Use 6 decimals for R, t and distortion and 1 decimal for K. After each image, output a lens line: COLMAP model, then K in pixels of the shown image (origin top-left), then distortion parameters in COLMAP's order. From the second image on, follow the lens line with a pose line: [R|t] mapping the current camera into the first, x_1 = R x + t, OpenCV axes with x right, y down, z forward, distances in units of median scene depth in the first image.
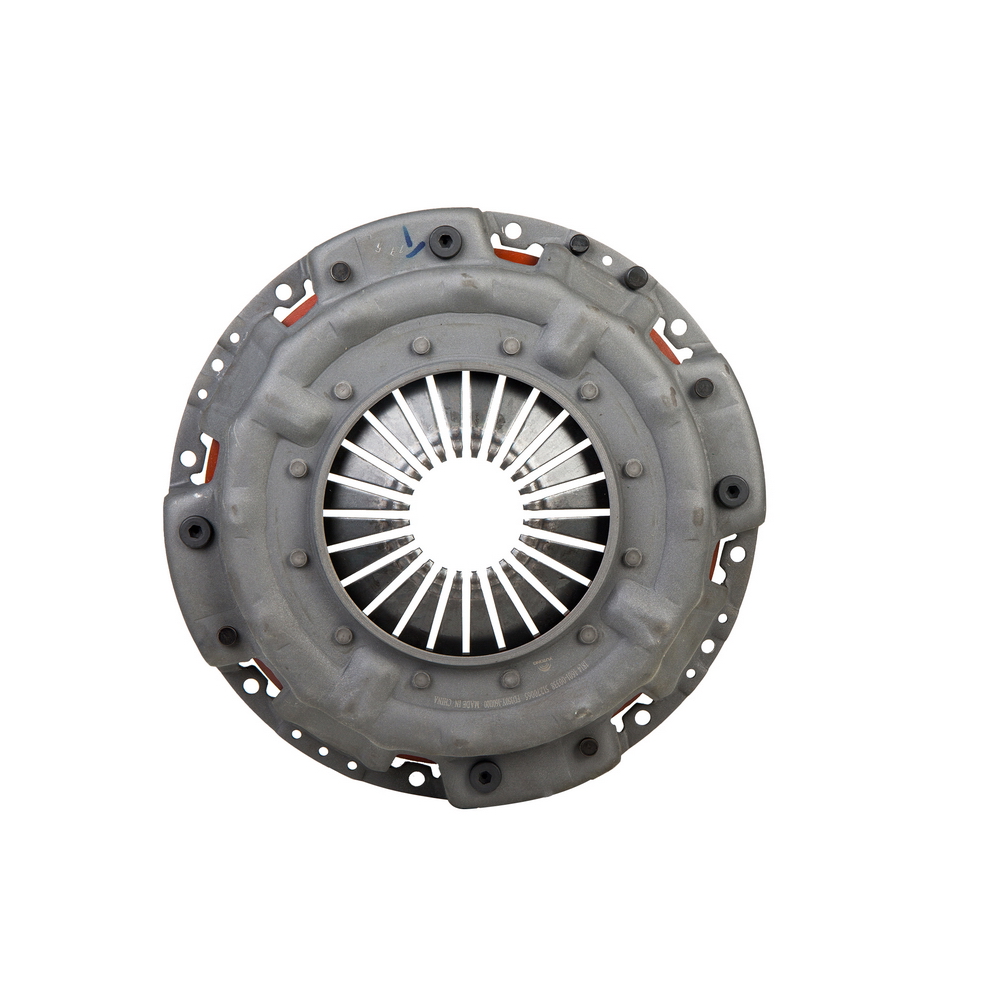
lens RADIAL K [[1834.9, 0, 500.0], [0, 1834.9, 500.0], [0, 0, 1]] dist [-0.005623, -0.003416]
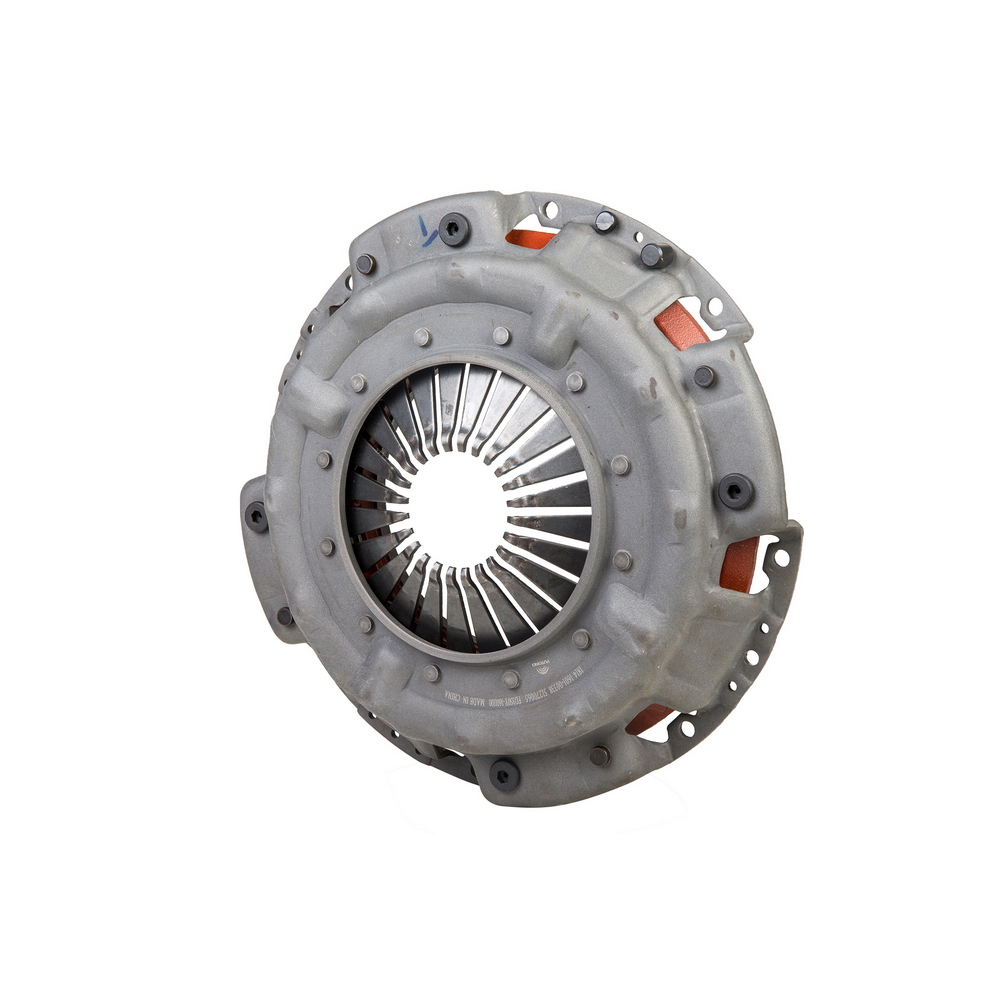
lens RADIAL K [[1834.9, 0, 500.0], [0, 1834.9, 500.0], [0, 0, 1]] dist [-0.005623, -0.003416]
pose [[0.856301, 0.027943, -0.515721, 0.499972], [-0.003820, 0.998851, 0.047777, -0.043561], [0.516463, -0.038941, 0.855423, 0.171263]]
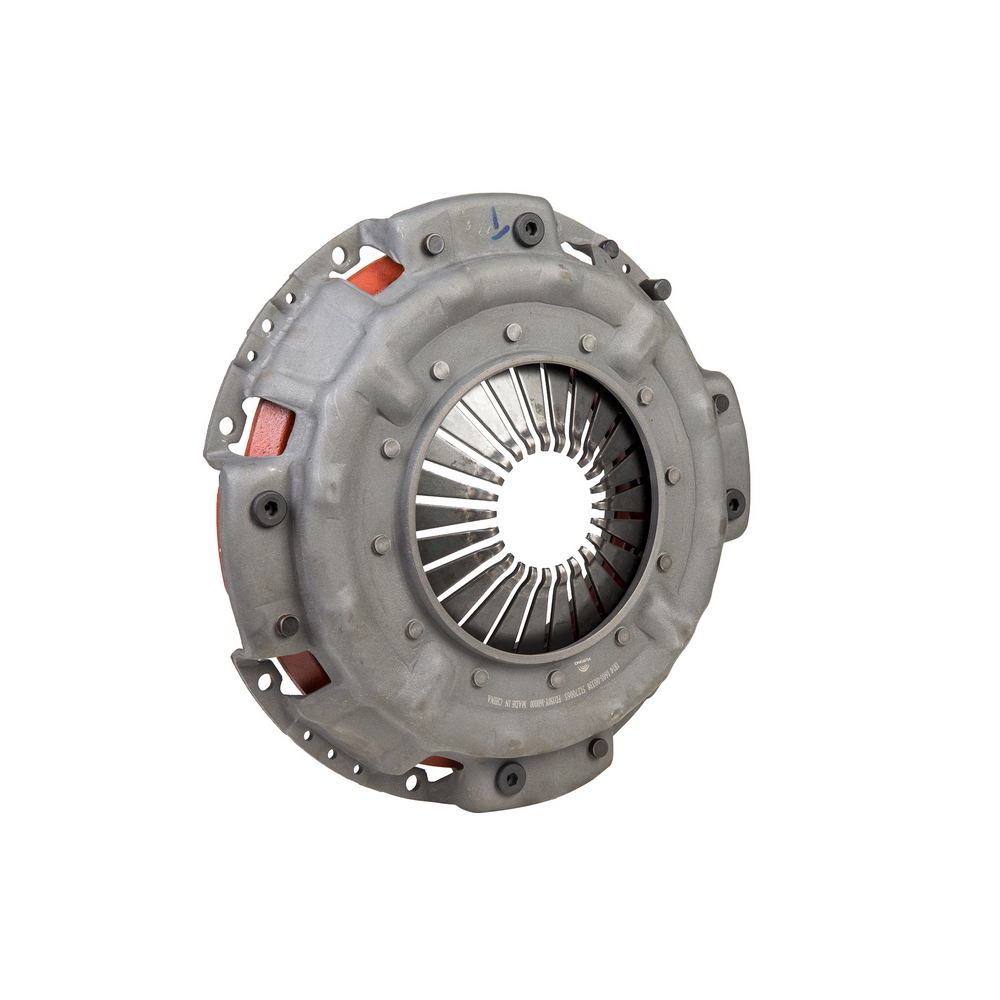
lens RADIAL K [[1834.9, 0, 500.0], [0, 1834.9, 500.0], [0, 0, 1]] dist [-0.005623, -0.003416]
pose [[0.851112, 0.068673, 0.520473, -0.541457], [-0.062884, 0.997605, -0.028795, 0.032049], [-0.521204, -0.008221, 0.853392, 0.174900]]
